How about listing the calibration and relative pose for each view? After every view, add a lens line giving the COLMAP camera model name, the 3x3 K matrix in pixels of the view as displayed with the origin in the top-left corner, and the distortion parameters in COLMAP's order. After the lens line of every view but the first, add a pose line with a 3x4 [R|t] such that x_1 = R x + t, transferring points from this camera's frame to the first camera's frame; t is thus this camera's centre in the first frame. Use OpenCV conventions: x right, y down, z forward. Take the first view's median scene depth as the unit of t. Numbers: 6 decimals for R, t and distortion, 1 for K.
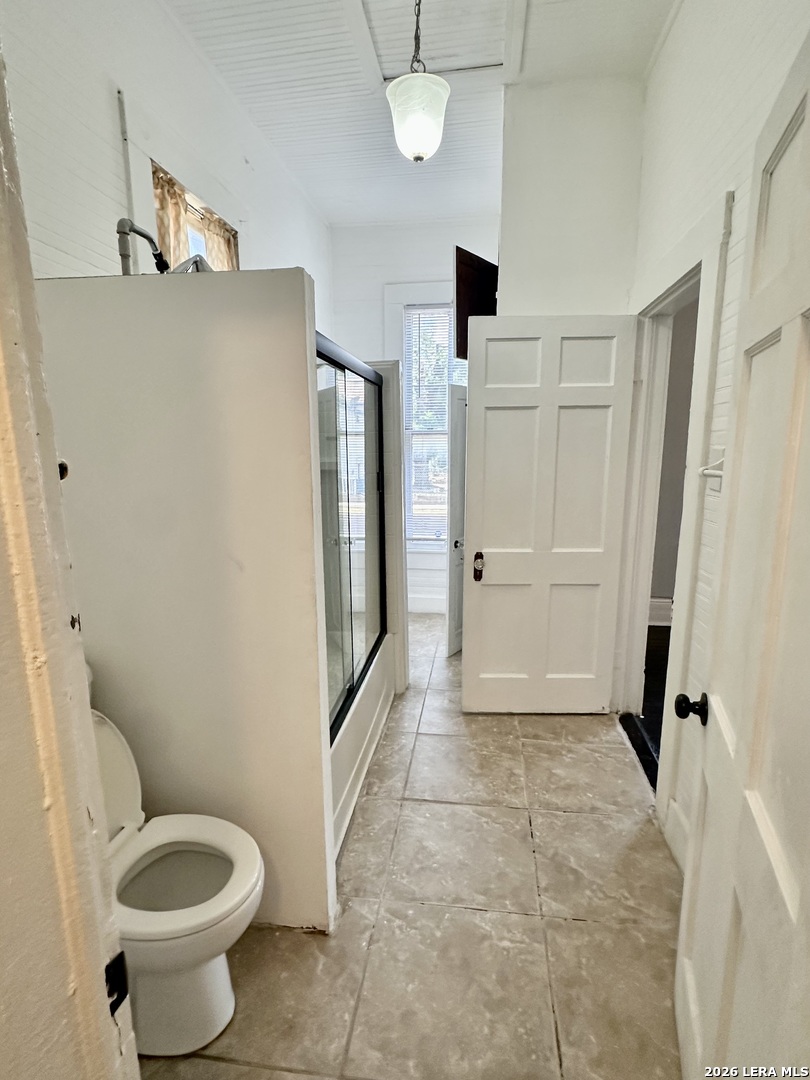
lens RADIAL K [[548.1, 0, 405.9], [0, 548.1, 542.3], [0, 0, 1]] dist [0.001646, 0.000480]
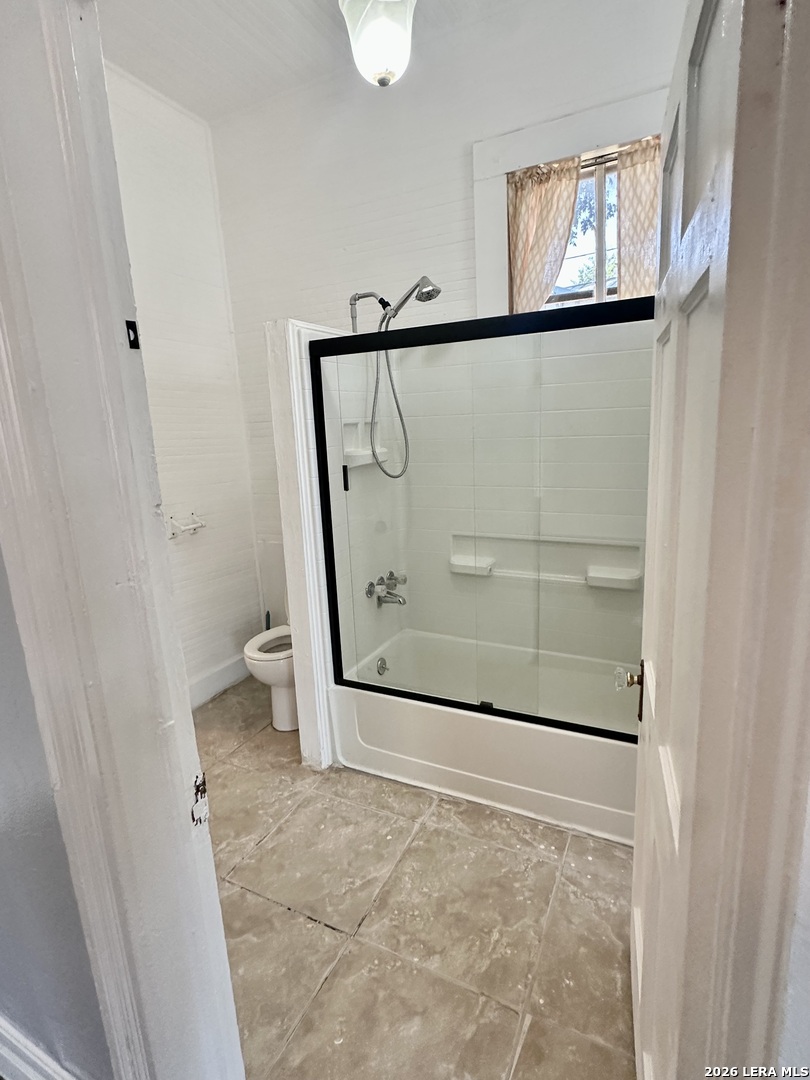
lens RADIAL K [[548.1, 0, 404.8], [0, 548.1, 540.5], [0, 0, 1]] dist [0.001646, 0.000480]
pose [[-0.317688, 0.207641, -0.925181, 0.811665], [-0.126500, 0.957724, 0.258383, -0.233697], [0.939719, 0.199121, -0.277991, 1.223452]]
